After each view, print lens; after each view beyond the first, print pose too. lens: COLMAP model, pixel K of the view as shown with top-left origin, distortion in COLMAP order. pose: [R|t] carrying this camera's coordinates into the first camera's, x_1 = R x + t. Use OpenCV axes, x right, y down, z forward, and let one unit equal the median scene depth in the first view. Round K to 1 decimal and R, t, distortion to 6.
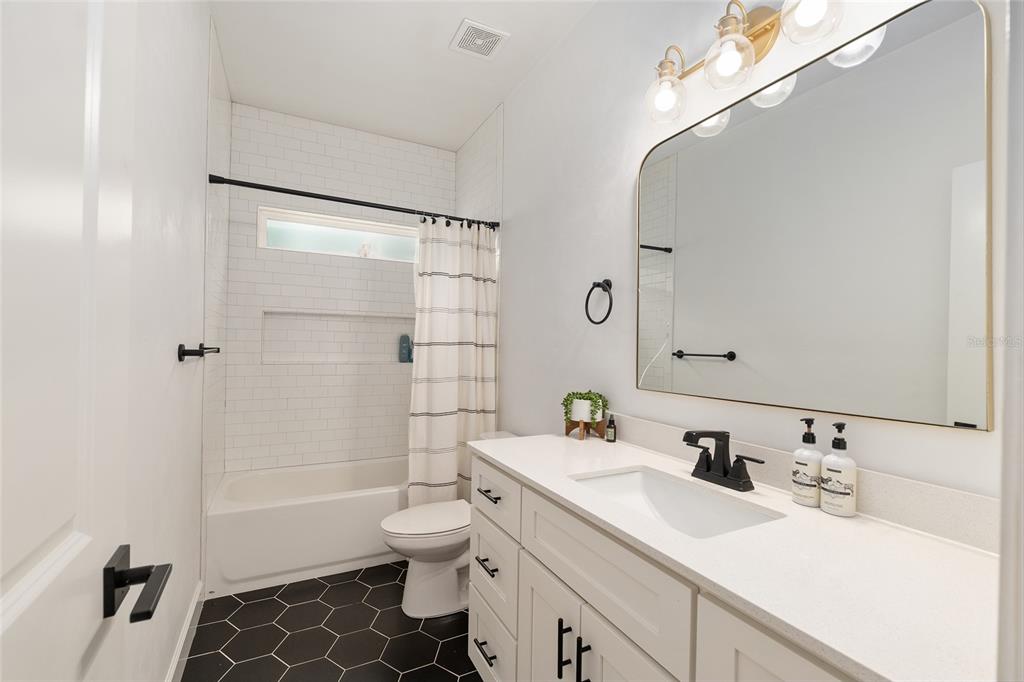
lens RADIAL K [[439.1, 0, 511.9], [0, 439.1, 348.3], [0, 0, 1]] dist [0.000788, -0.000135]
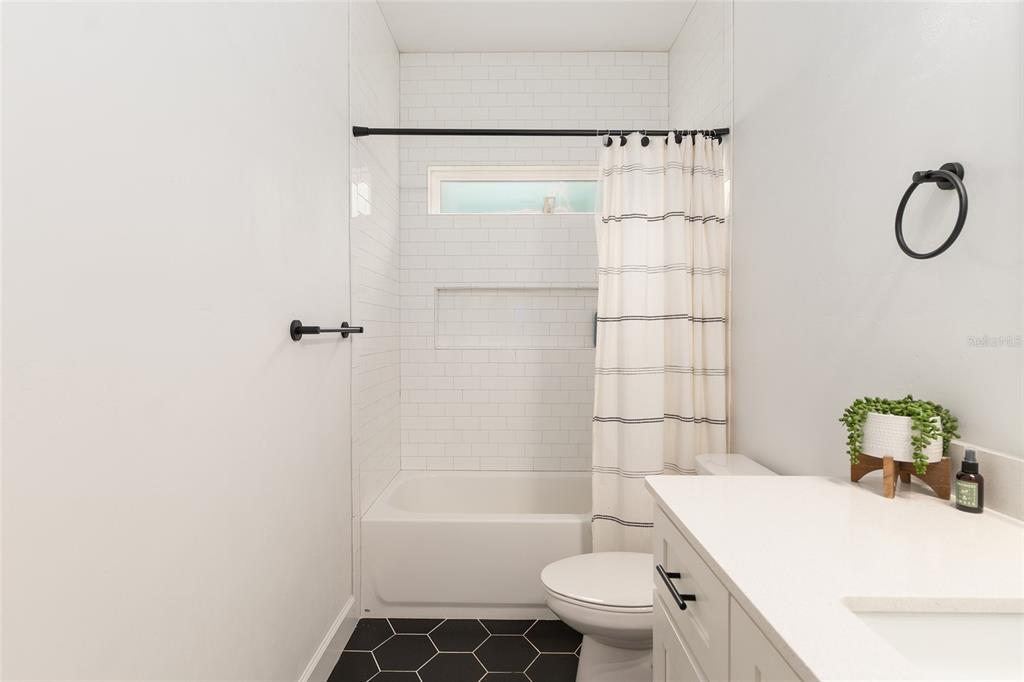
lens RADIAL K [[502.2, 0, 515.6], [0, 502.2, 337.1], [0, 0, 1]] dist [0.008446, 0.000301]
pose [[0.882534, -0.012814, -0.470074, 0.041201], [0.013140, 0.999910, -0.002587, 0.018967], [0.470065, -0.003893, 0.882623, 0.219651]]
